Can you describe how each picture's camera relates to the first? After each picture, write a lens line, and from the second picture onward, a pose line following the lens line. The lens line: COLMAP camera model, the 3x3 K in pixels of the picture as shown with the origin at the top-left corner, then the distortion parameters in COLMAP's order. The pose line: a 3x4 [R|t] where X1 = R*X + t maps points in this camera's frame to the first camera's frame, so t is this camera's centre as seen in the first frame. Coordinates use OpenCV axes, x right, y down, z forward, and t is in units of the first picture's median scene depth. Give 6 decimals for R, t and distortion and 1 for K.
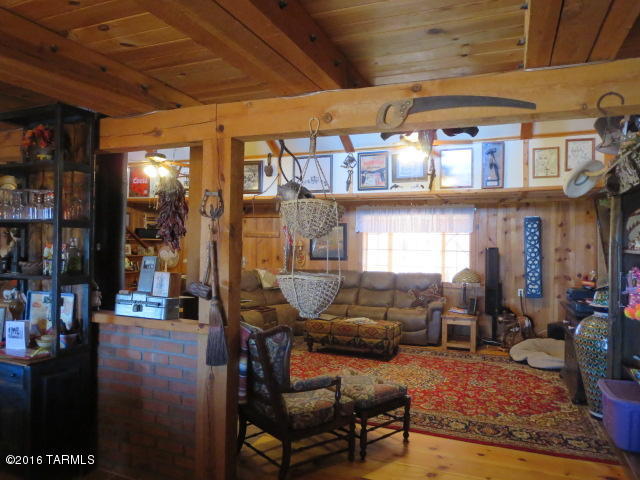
lens RADIAL K [[456.5, 0, 318.7], [0, 456.5, 240.9], [0, 0, 1]] dist [-0.028593, 0.006892]
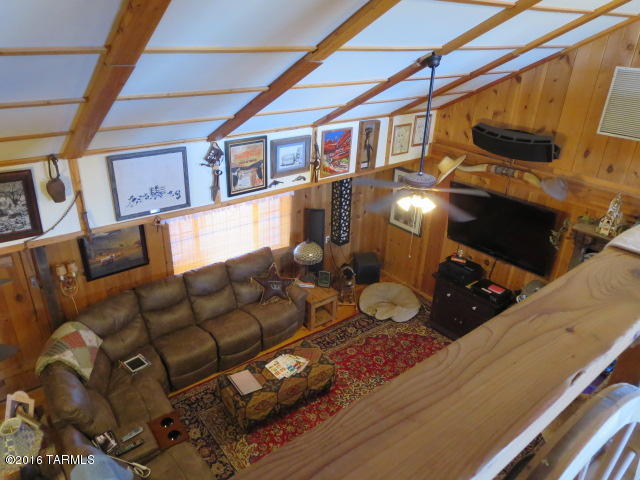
lens RADIAL K [[456.5, 0, 318.1], [0, 456.5, 239.0], [0, 0, 1]] dist [-0.028593, 0.006892]
pose [[0.486270, -0.369031, 0.792059, -0.405002], [-0.036494, 0.897077, 0.440365, -0.356611], [-0.873046, -0.243042, 0.422754, 0.589727]]
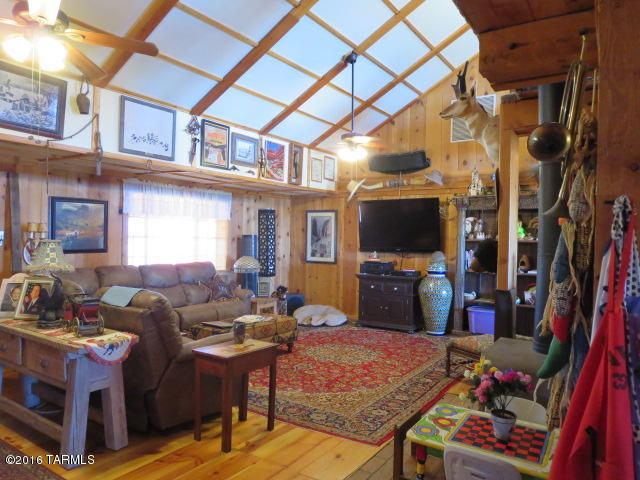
lens RADIAL K [[456.5, 0, 317.3], [0, 456.5, 240.4], [0, 0, 1]] dist [-0.028593, 0.006892]
pose [[0.196809, -0.014534, 0.980334, -0.673404], [-0.025037, 0.999490, 0.019845, 0.002017], [-0.980122, -0.028451, 0.196344, 0.637678]]
